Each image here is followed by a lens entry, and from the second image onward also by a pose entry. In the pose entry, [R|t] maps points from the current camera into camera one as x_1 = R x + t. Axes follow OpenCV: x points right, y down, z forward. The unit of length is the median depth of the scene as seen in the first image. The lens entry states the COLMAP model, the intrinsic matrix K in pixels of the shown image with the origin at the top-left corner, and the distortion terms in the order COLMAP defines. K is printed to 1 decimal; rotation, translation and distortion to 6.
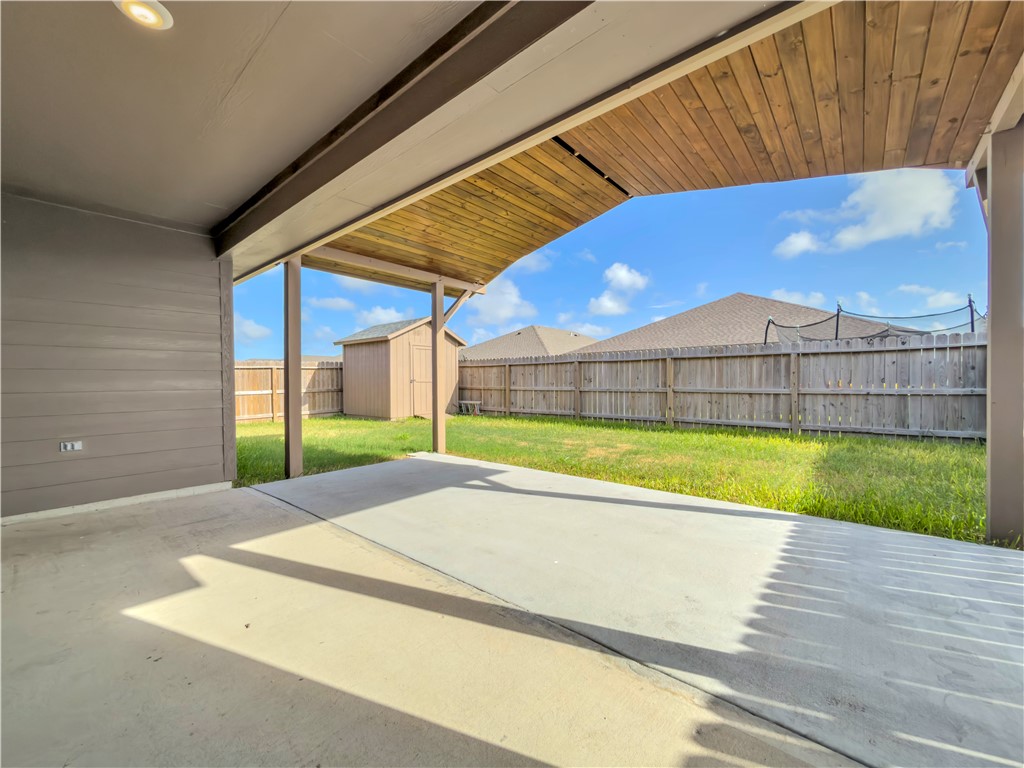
lens RADIAL K [[413.6, 0, 511.2], [0, 413.6, 381.2], [0, 0, 1]] dist [-0.002373, 0.001154]
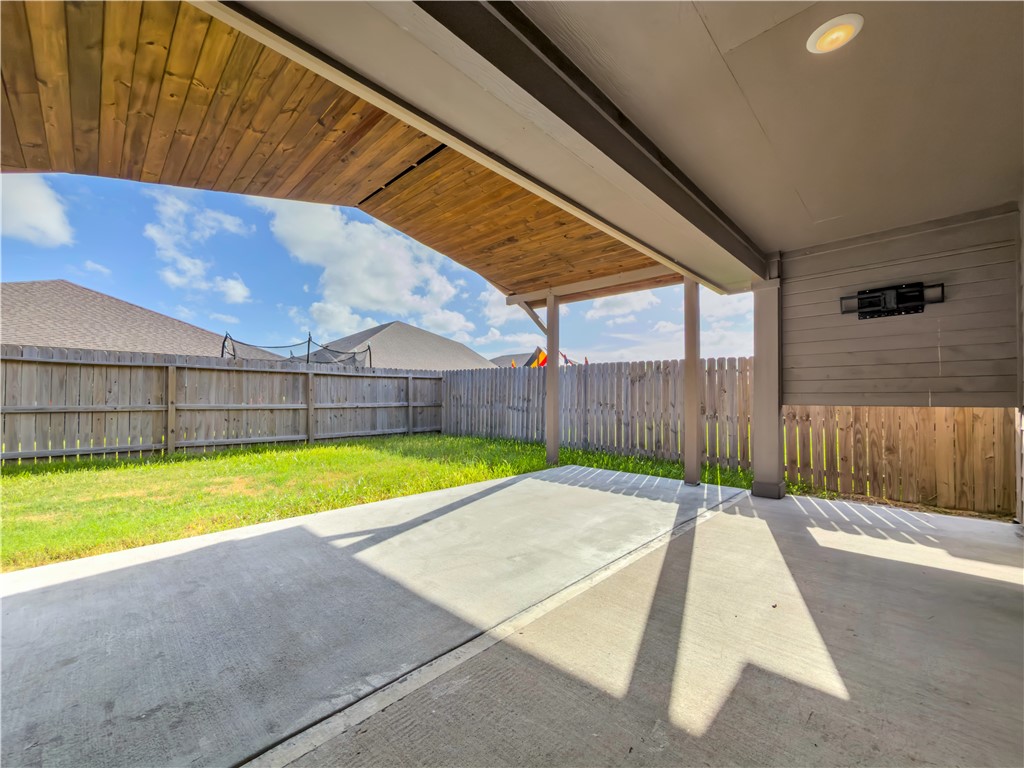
lens RADIAL K [[413.6, 0, 510.9], [0, 413.6, 390.8], [0, 0, 1]] dist [-0.002373, 0.001154]
pose [[0.059831, 0.021459, 0.997978, -0.409774], [-0.006267, 0.999757, -0.021121, 0.002375], [-0.998189, -0.004991, 0.059951, 0.367394]]
